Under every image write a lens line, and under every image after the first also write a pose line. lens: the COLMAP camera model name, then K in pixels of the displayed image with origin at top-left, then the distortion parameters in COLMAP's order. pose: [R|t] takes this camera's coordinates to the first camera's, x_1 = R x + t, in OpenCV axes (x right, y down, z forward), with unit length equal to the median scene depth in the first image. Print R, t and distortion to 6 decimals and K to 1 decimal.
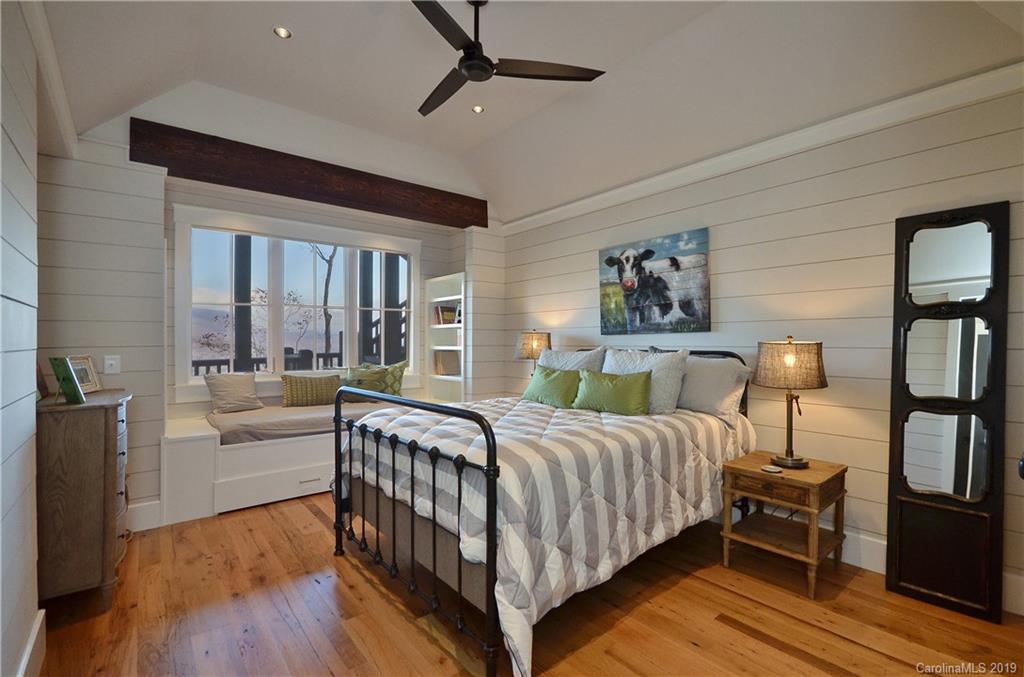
lens RADIAL K [[458.3, 0, 468.2], [0, 458.3, 347.3], [0, 0, 1]] dist [-0.039981, 0.000120]
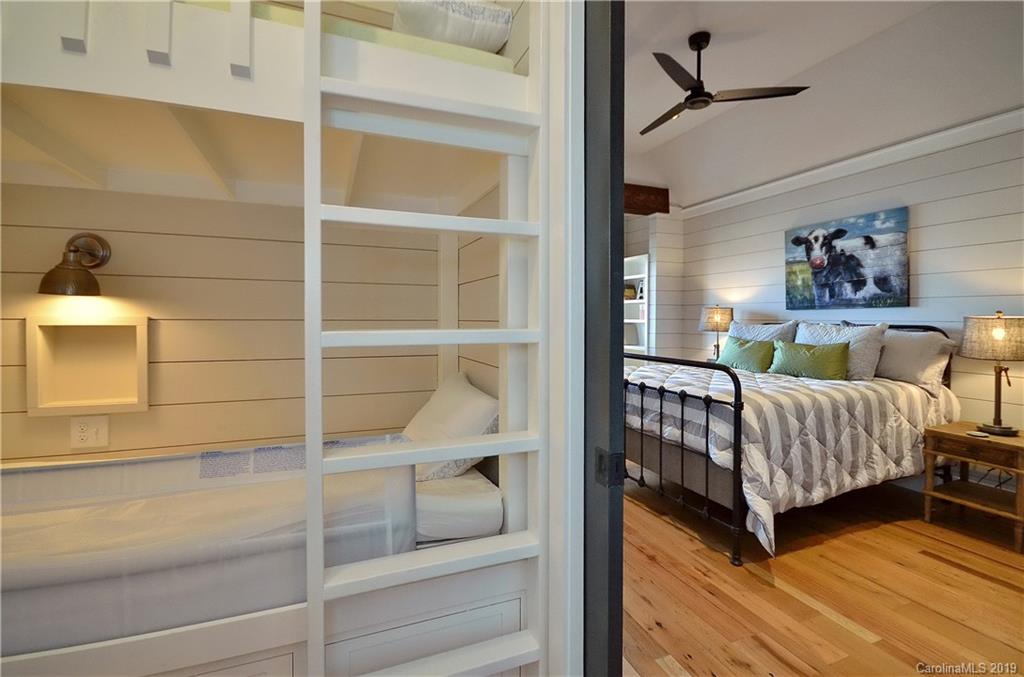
lens RADIAL K [[437.0, 0, 499.6], [0, 437.0, 321.1], [0, 0, 1]] dist [-0.000896, -0.014044]
pose [[0.967343, 0.006970, -0.253376, -0.164041], [-0.006765, 0.999976, 0.001680, 0.003655], [0.253382, 0.000089, 0.967366, -0.259843]]
